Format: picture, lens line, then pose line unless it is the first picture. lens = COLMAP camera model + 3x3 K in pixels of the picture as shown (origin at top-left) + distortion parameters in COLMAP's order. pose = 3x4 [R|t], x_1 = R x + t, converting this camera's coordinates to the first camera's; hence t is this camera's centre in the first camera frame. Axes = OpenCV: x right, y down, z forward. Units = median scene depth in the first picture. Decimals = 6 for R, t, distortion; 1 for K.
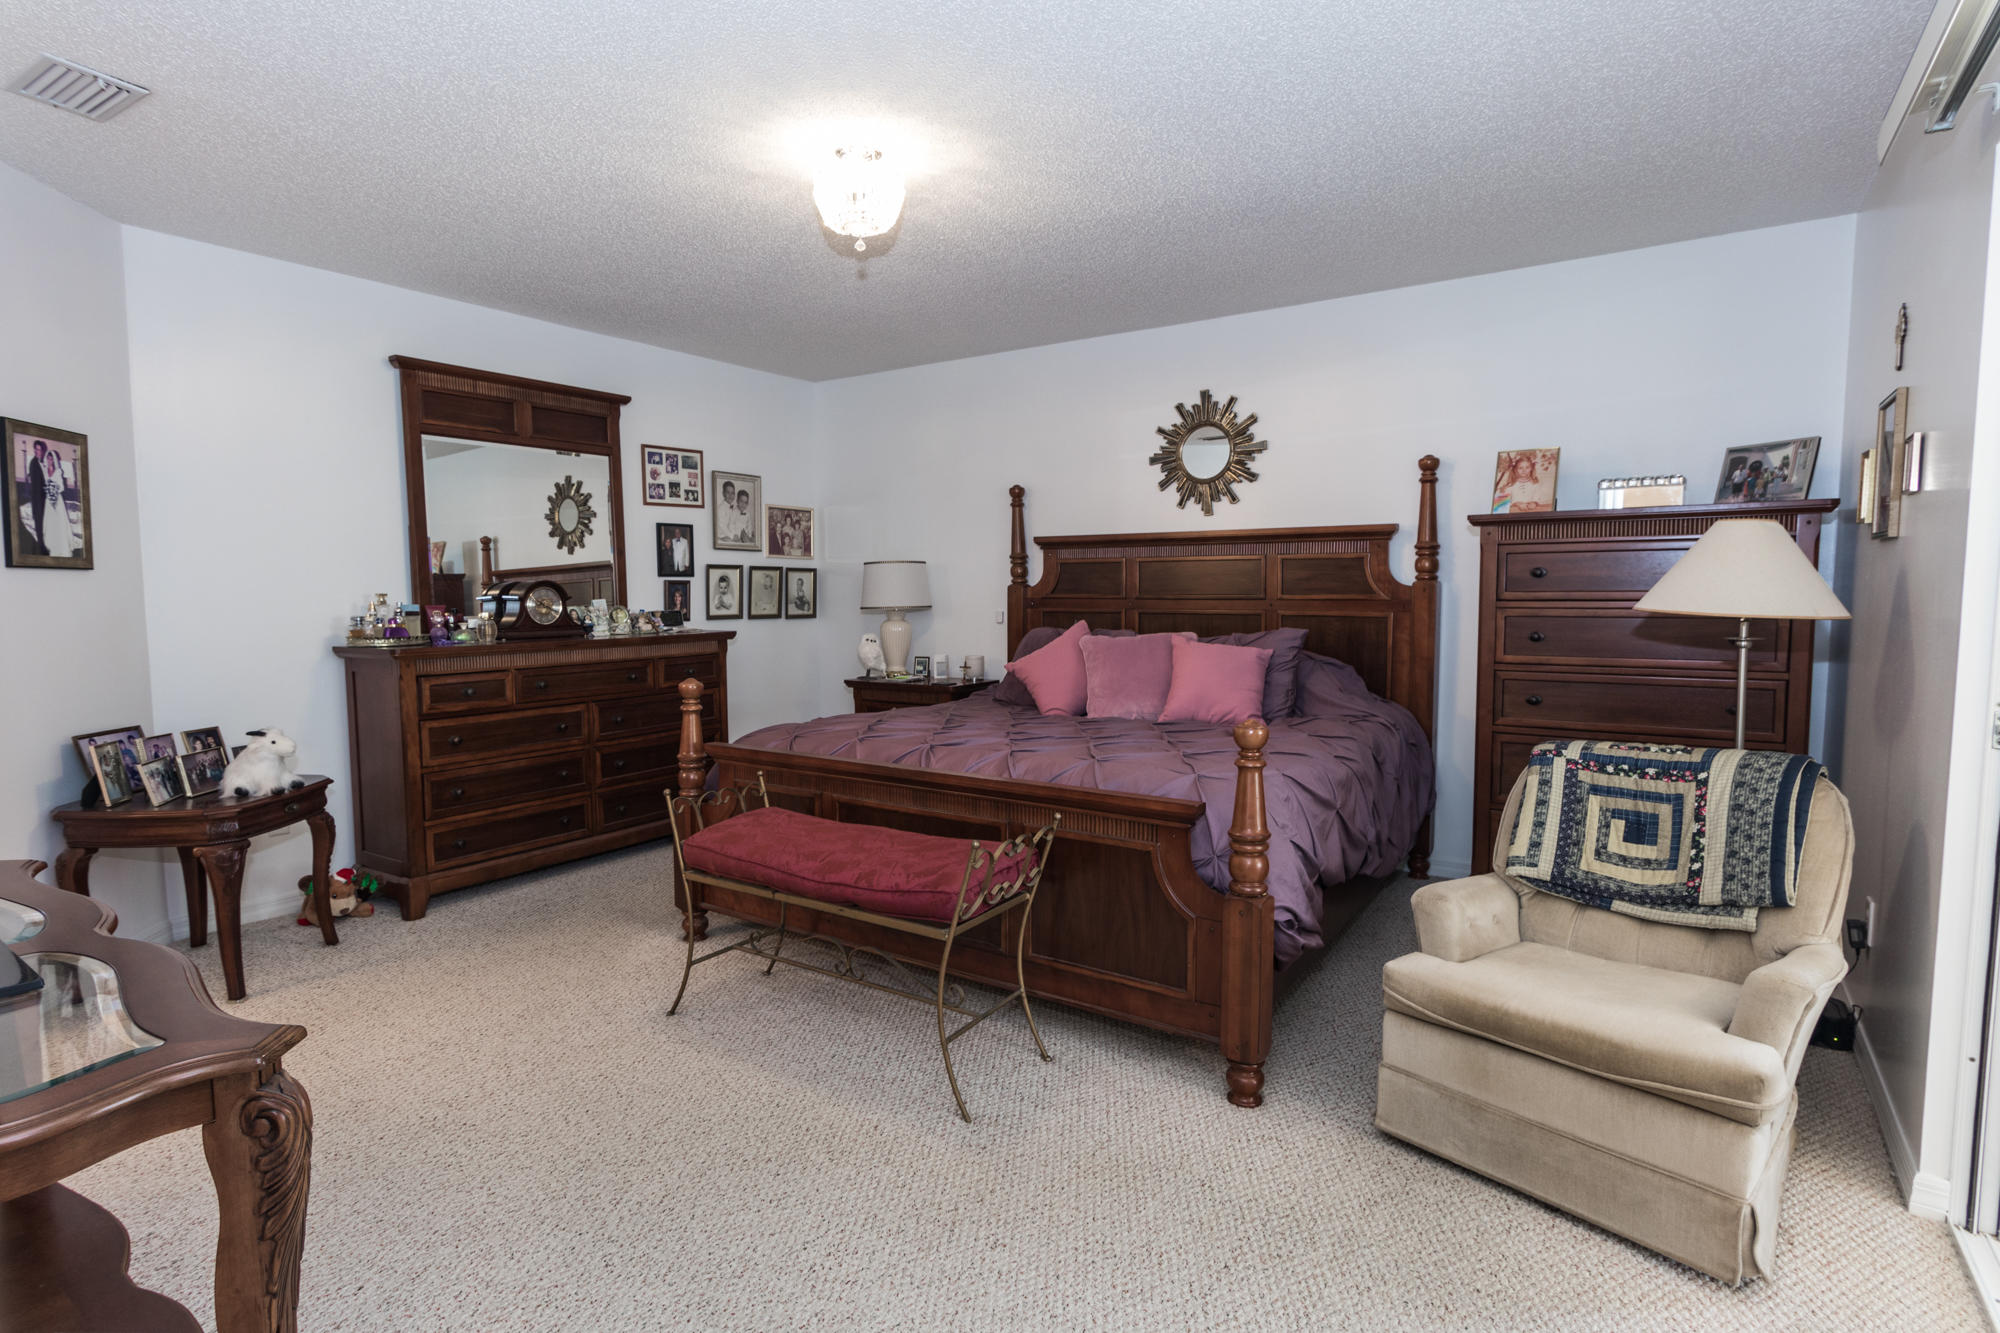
lens RADIAL K [[1001.3, 0, 1000.4], [0, 1001.3, 668.0], [0, 0, 1]] dist [0.006477, 0.000818]
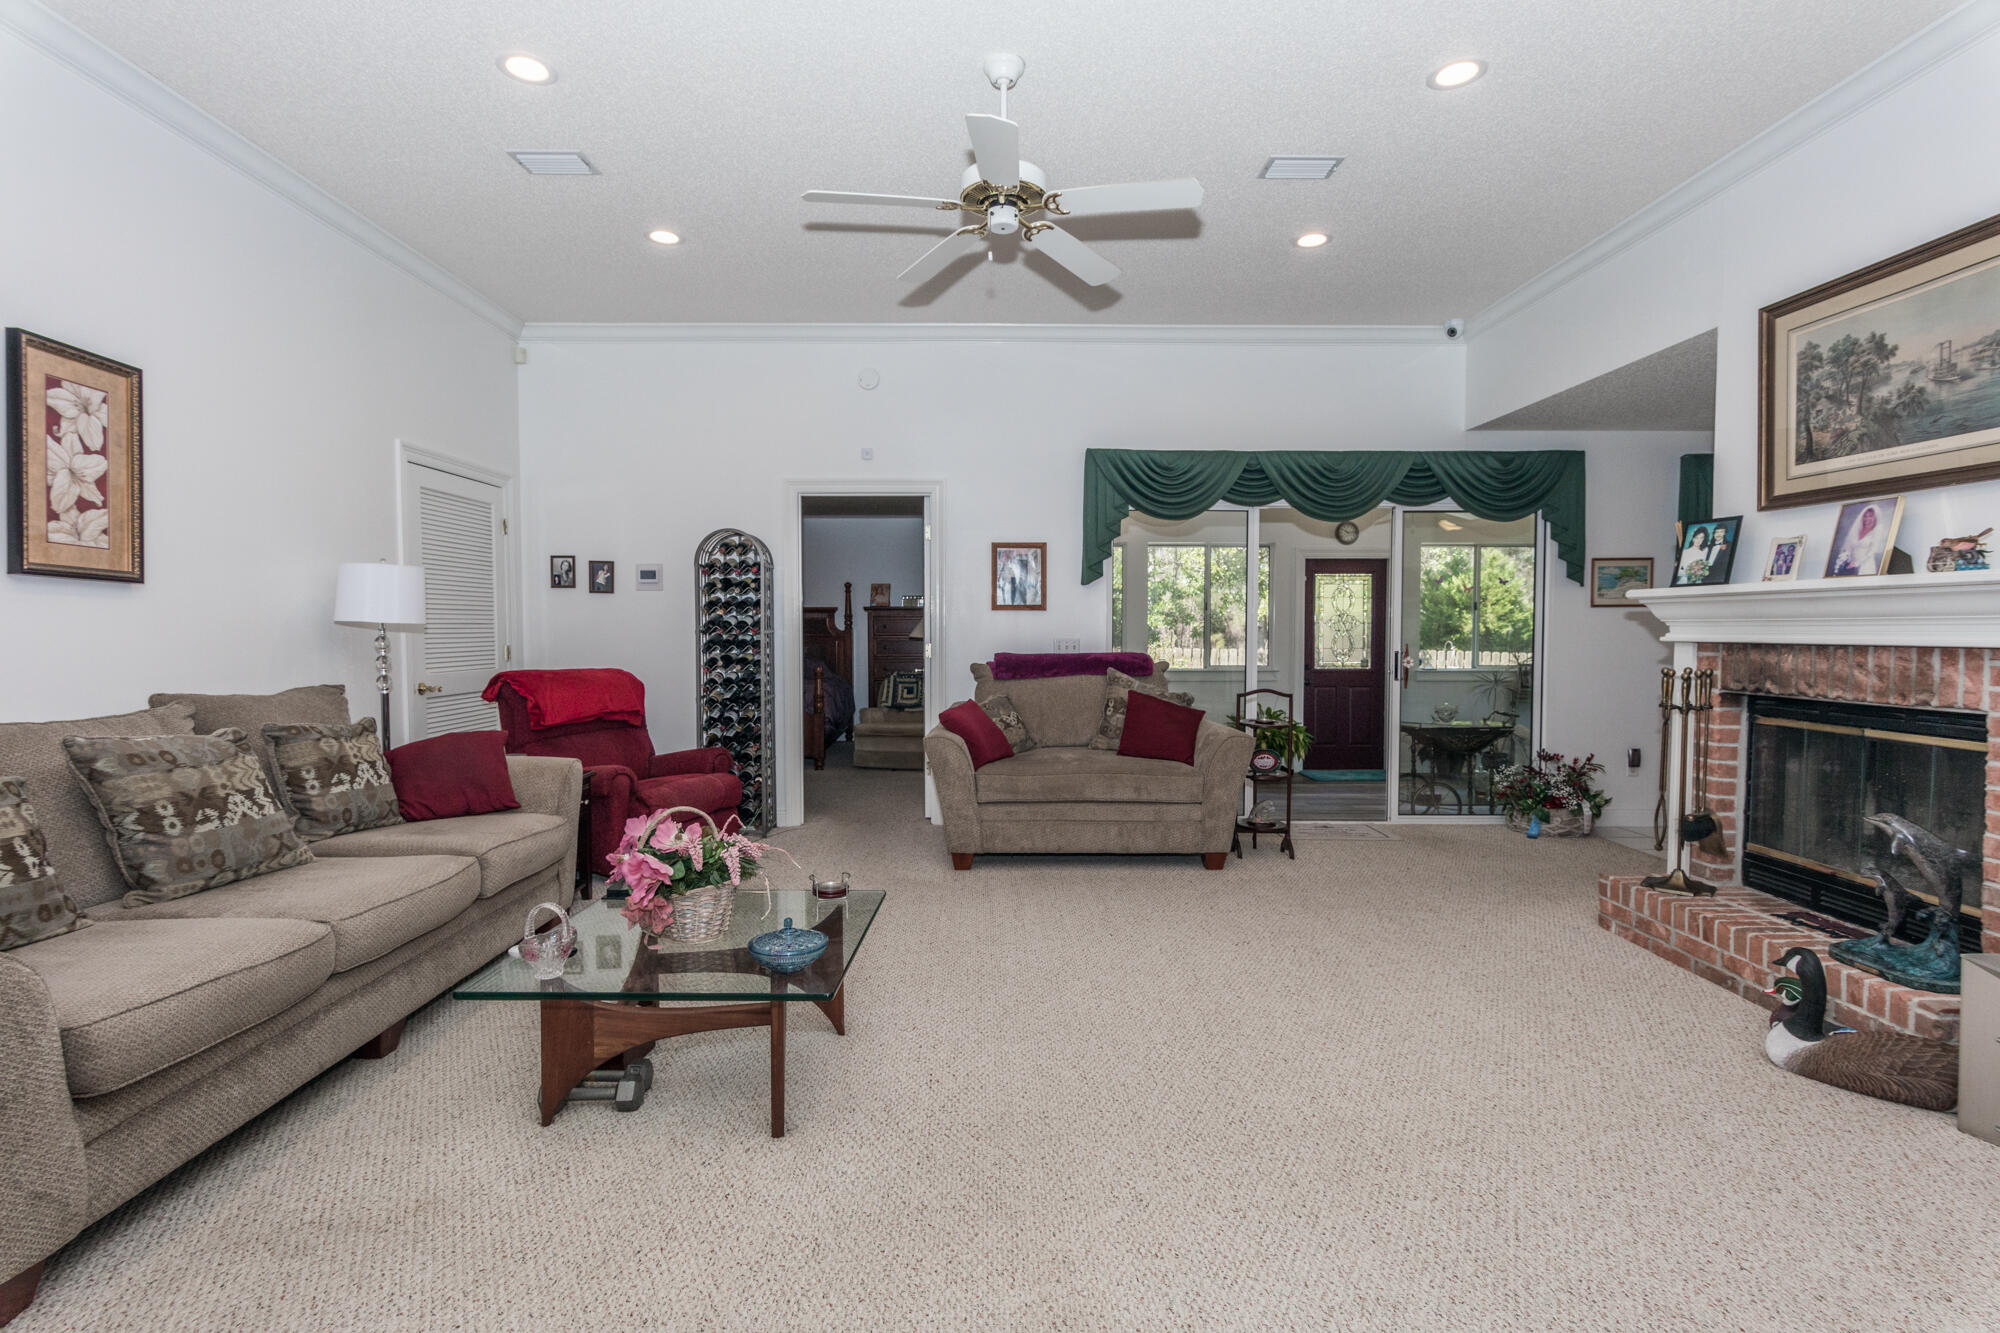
lens RADIAL K [[1001.3, 0, 1000.4], [0, 1001.3, 668.0], [0, 0, 1]] dist [0.006477, 0.000818]
pose [[0.823328, -0.014531, 0.567379, -0.737440], [0.041140, 0.998570, -0.034125, 0.121707], [-0.566073, 0.051438, 0.822749, -1.381848]]
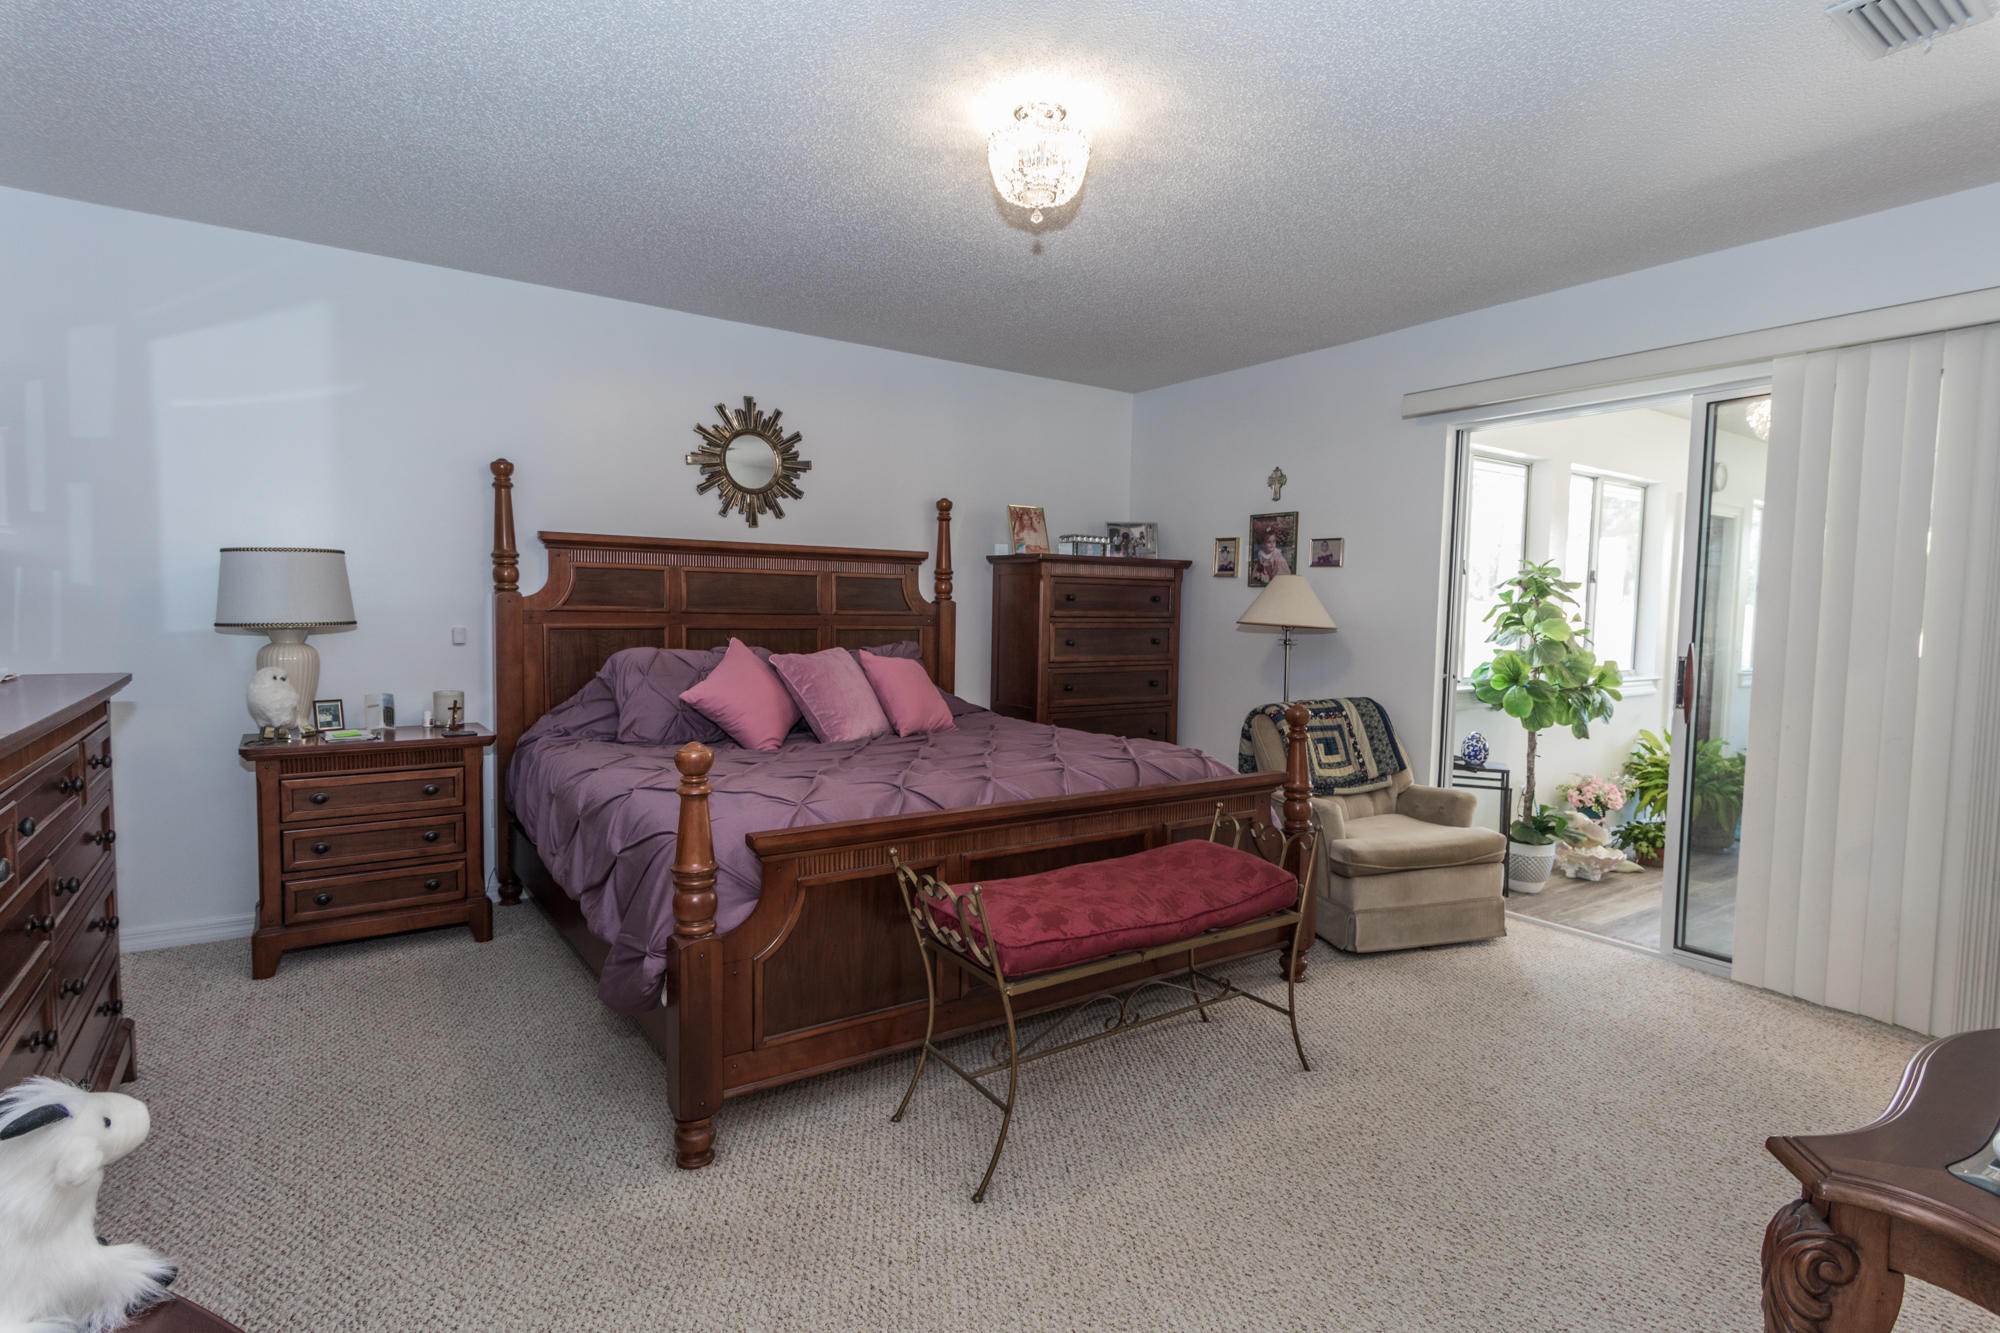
lens RADIAL K [[989.4, 0, 996.4], [0, 989.4, 654.7], [0, 0, 1]] dist [0.002088, 0.000185]
pose [[0.362632, -0.037211, 0.931189, -0.673232], [0.055793, 0.998277, 0.018165, -0.038521], [-0.930261, 0.045366, 0.364083, 0.497665]]
